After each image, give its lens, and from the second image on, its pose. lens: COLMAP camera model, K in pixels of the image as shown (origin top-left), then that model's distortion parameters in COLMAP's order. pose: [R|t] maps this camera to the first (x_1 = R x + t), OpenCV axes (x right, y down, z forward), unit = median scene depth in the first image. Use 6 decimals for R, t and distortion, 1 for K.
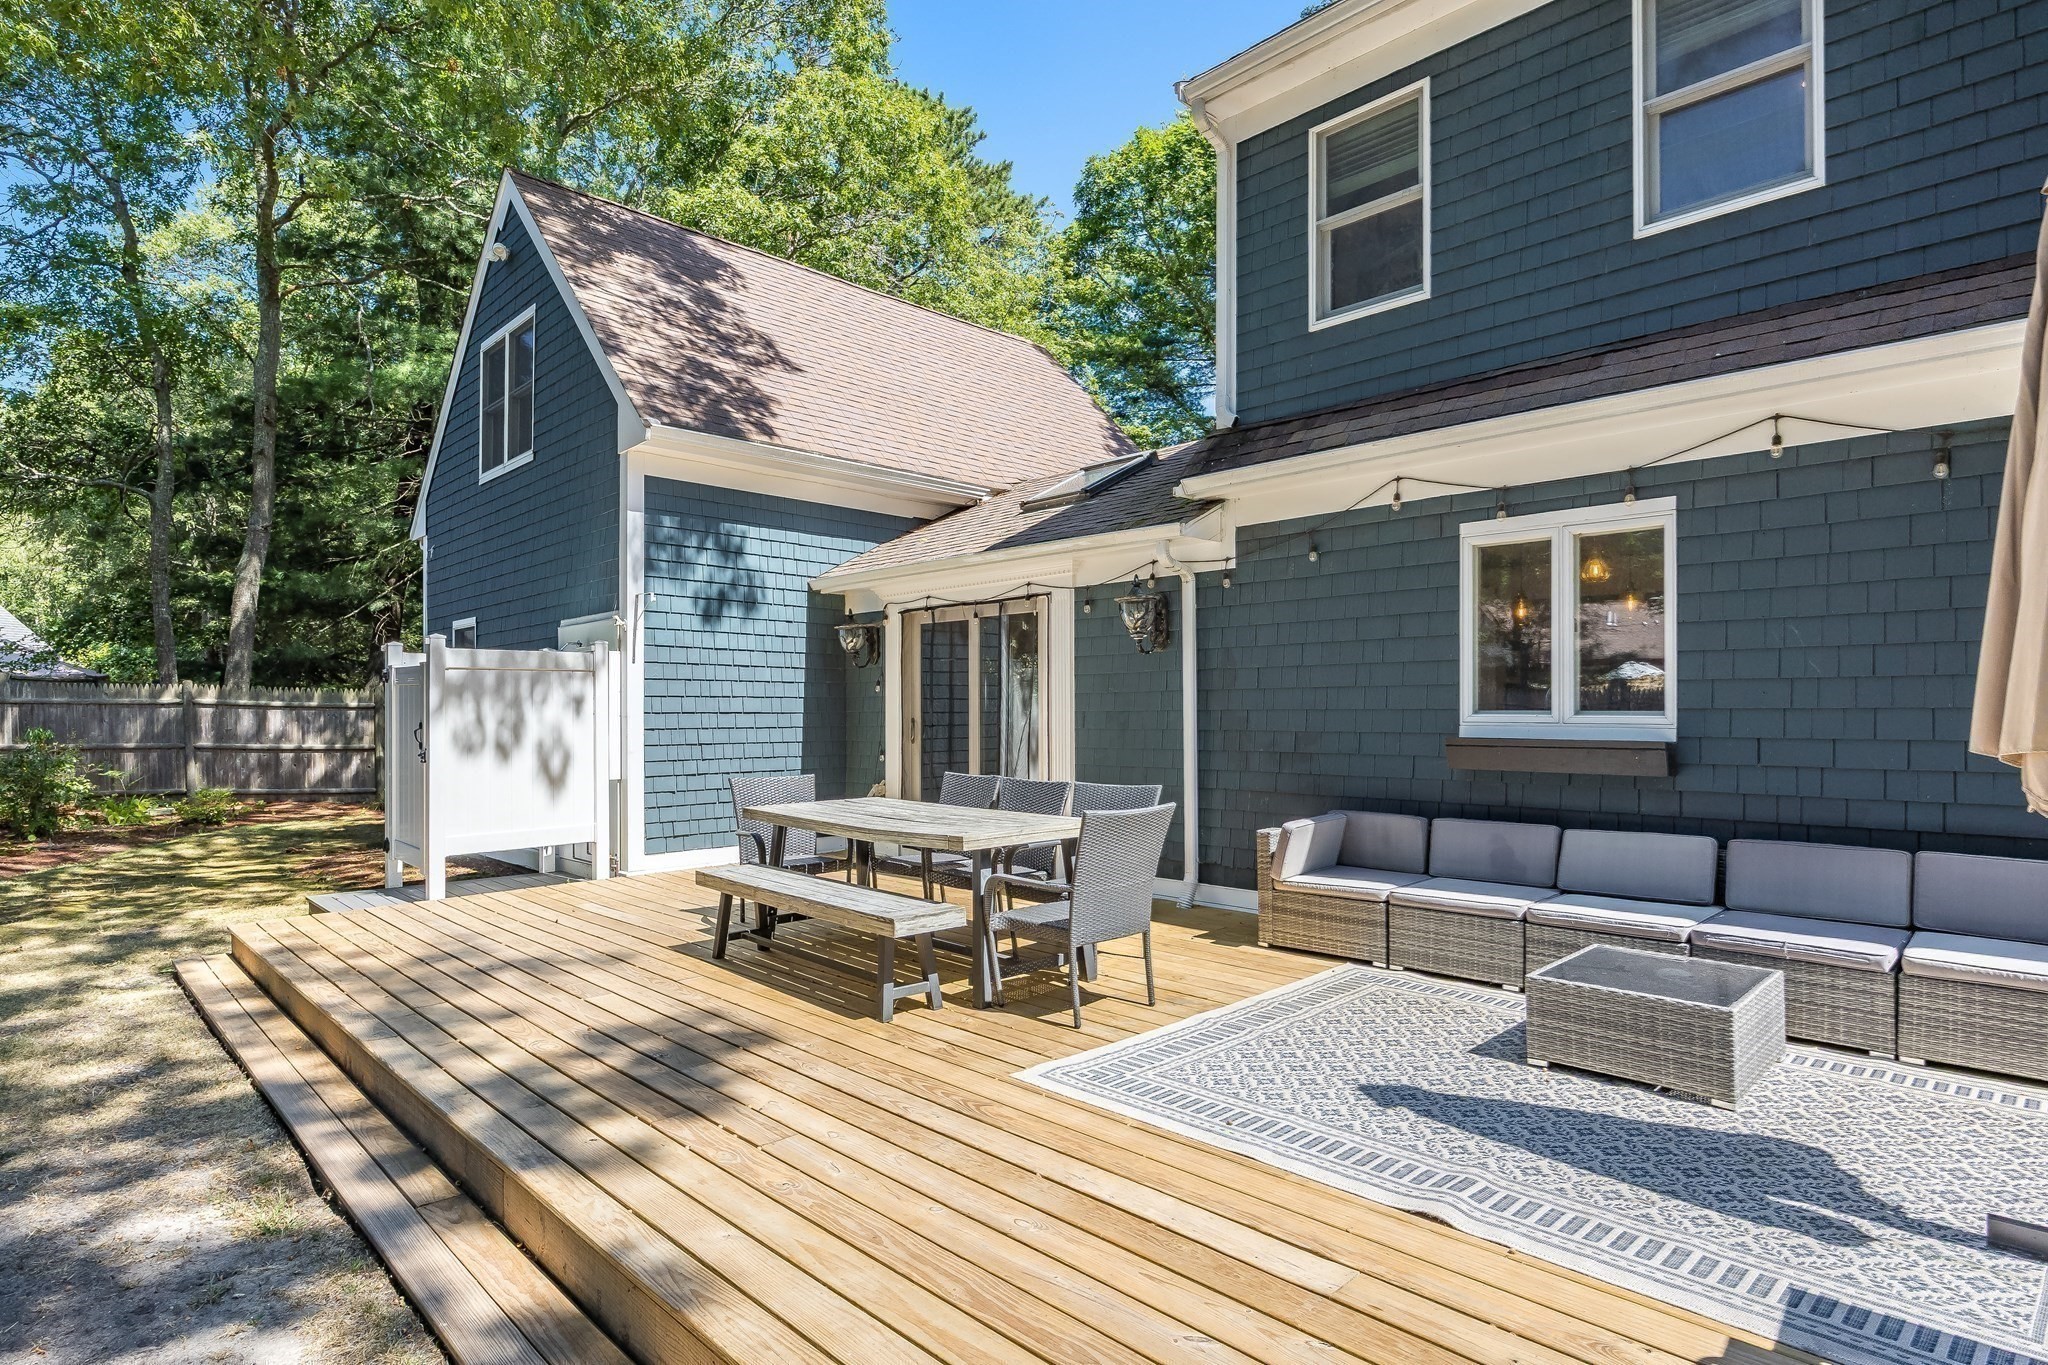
lens RADIAL K [[1081.2, 0, 1024.0], [0, 1081.2, 682.5], [0, 0, 1]] dist [-0.000657, -0.000389]
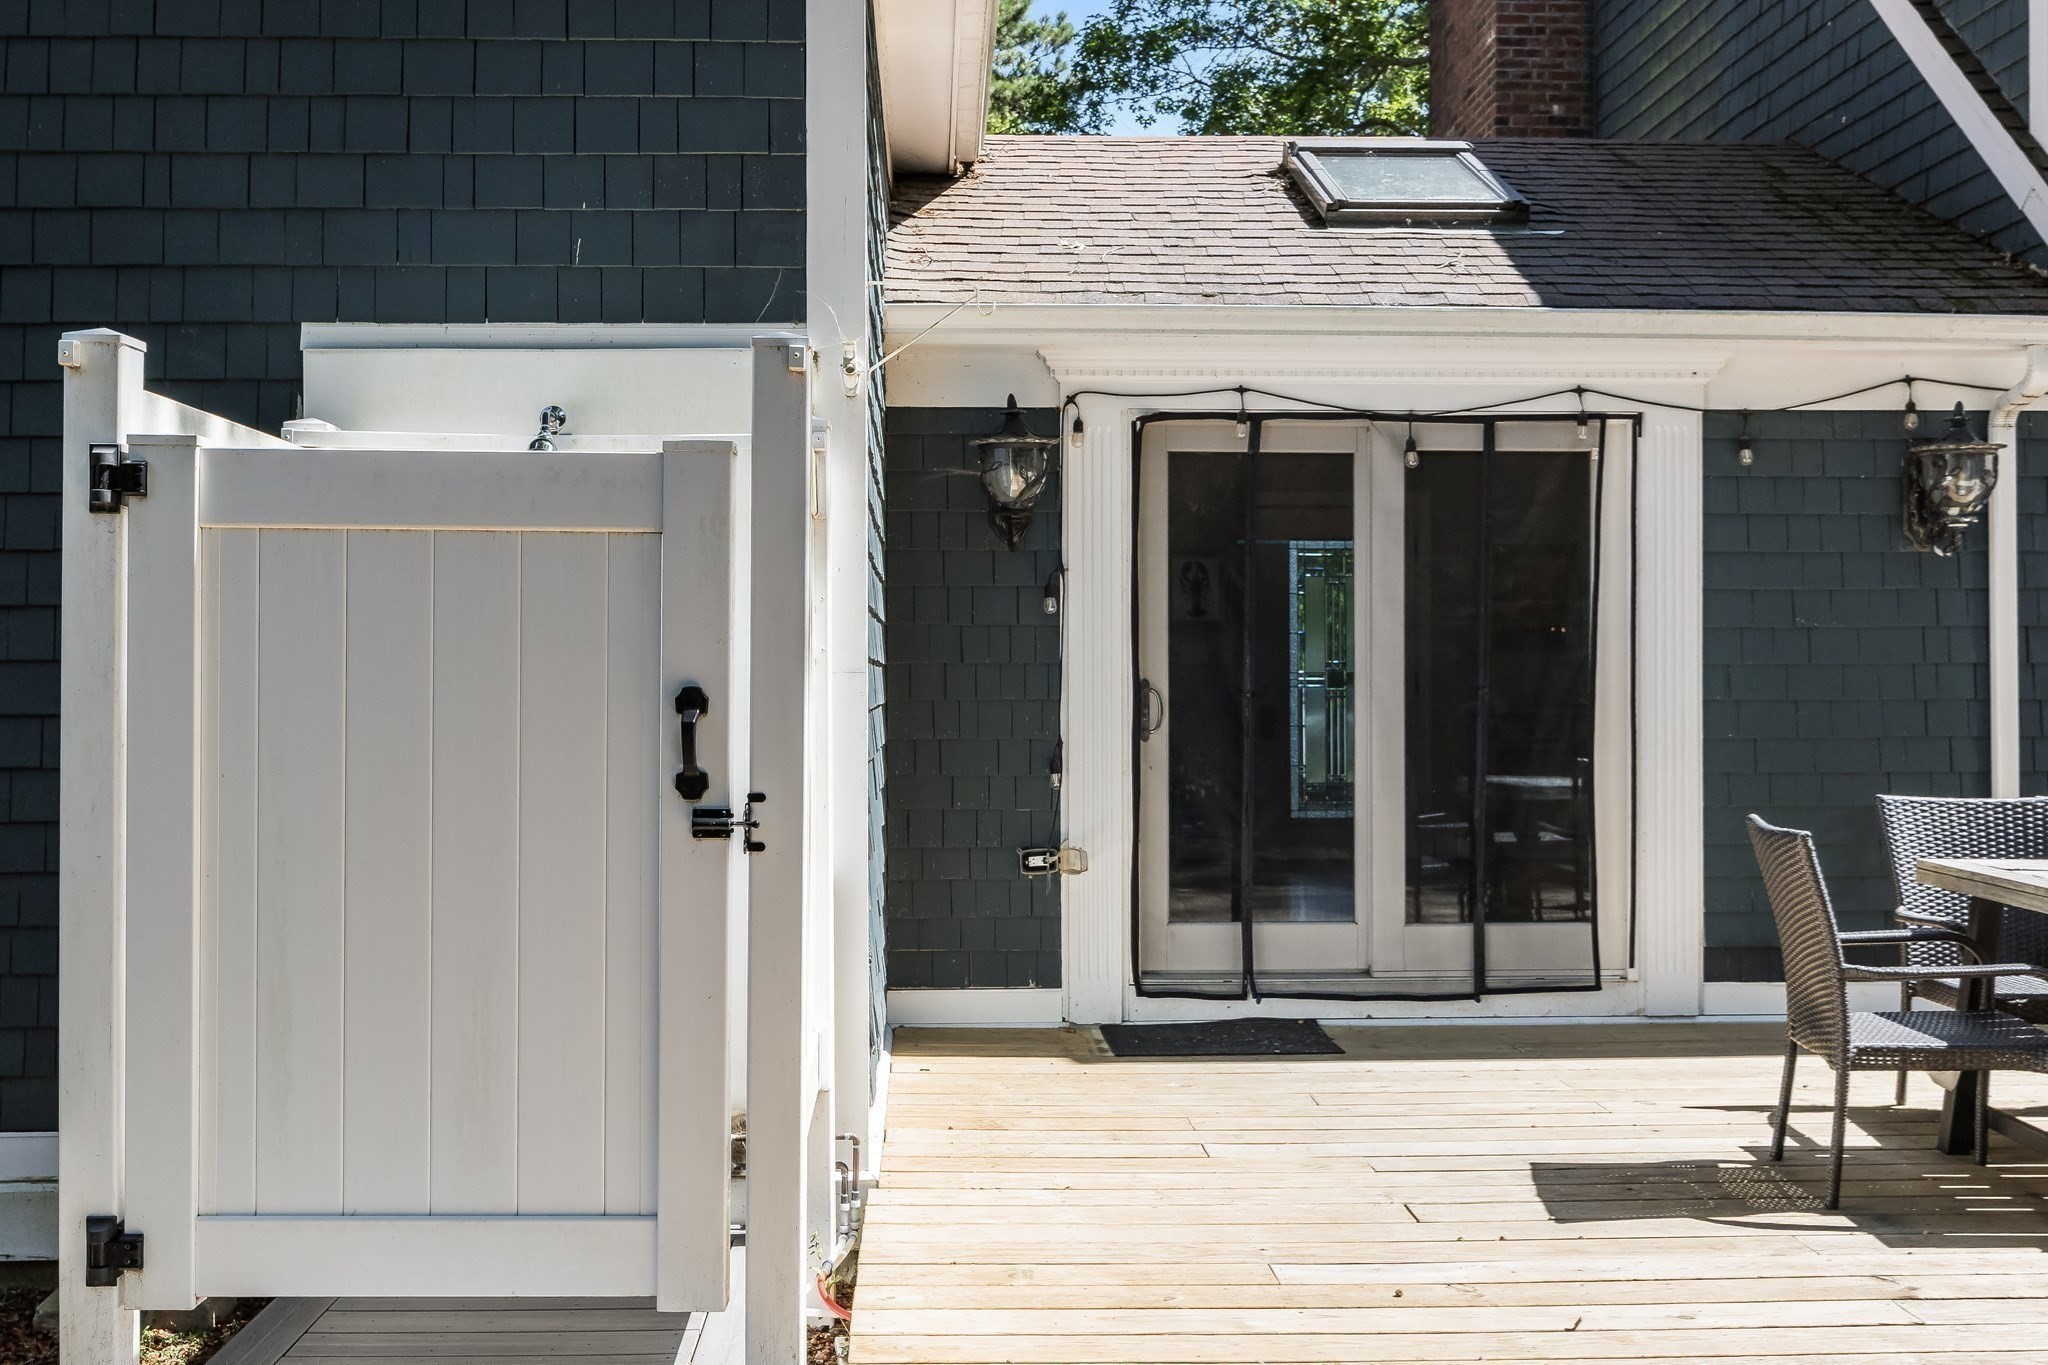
lens RADIAL K [[2103.9, 0, 1024.0], [0, 2103.9, 682.5], [0, 0, 1]] dist [0.008607, 0.007767]
pose [[0.668172, 0.004152, 0.743995, -0.856956], [-0.023321, 0.999610, 0.015365, 0.027845], [-0.743641, -0.027617, 0.668008, 0.579604]]
